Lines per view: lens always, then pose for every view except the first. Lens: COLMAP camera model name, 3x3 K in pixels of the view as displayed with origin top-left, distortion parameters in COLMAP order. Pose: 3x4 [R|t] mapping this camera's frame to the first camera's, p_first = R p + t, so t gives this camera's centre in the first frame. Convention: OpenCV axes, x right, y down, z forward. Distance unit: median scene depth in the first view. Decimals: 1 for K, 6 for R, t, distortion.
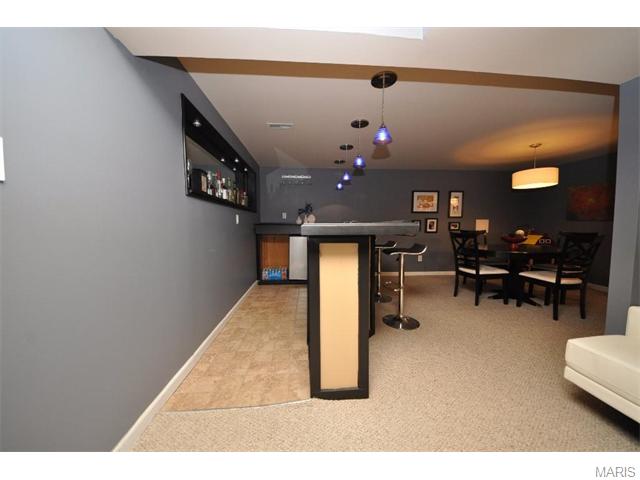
lens RADIAL K [[227.5, 0, 321.6], [0, 227.5, 238.1], [0, 0, 1]] dist [0.025853, -0.017804]
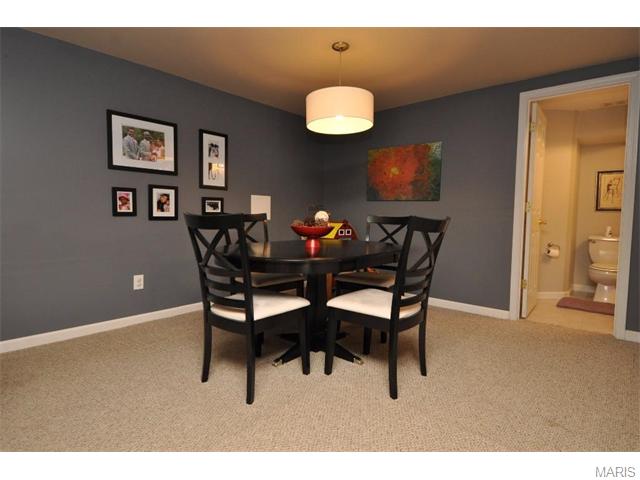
lens RADIAL K [[347.3, 0, 321.5], [0, 347.3, 238.5], [0, 0, 1]] dist [0.019144, -0.000196]
pose [[0.718175, -0.035202, 0.694971, 0.326833], [0.028035, 0.999372, 0.021650, 0.008846], [-0.695297, 0.003935, 0.718711, 0.444238]]
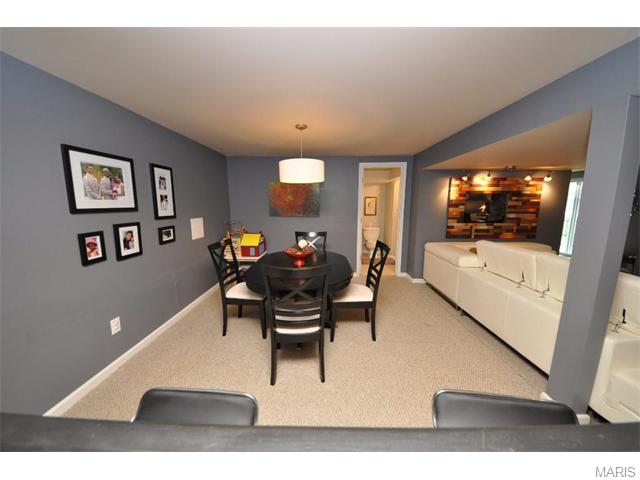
lens RADIAL K [[227.5, 0, 321.6], [0, 227.5, 238.1], [0, 0, 1]] dist [0.025853, -0.017804]
pose [[0.098133, -0.148758, 0.983992, 0.132574], [0.059229, 0.987885, 0.143440, -0.137969], [-0.993409, 0.044205, 0.105755, 0.829967]]
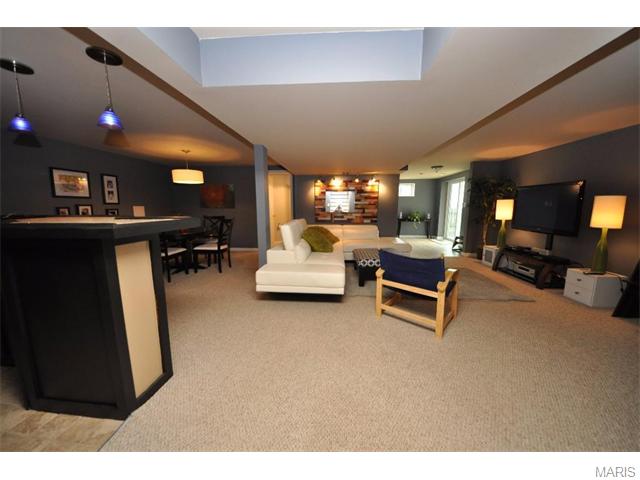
lens RADIAL K [[227.5, 0, 321.6], [0, 227.5, 238.1], [0, 0, 1]] dist [0.025853, -0.017804]
pose [[0.157160, -0.132575, 0.978634, -0.289493], [0.059243, 0.990429, 0.124659, -0.026646], [-0.985795, 0.038386, 0.163510, 0.032870]]
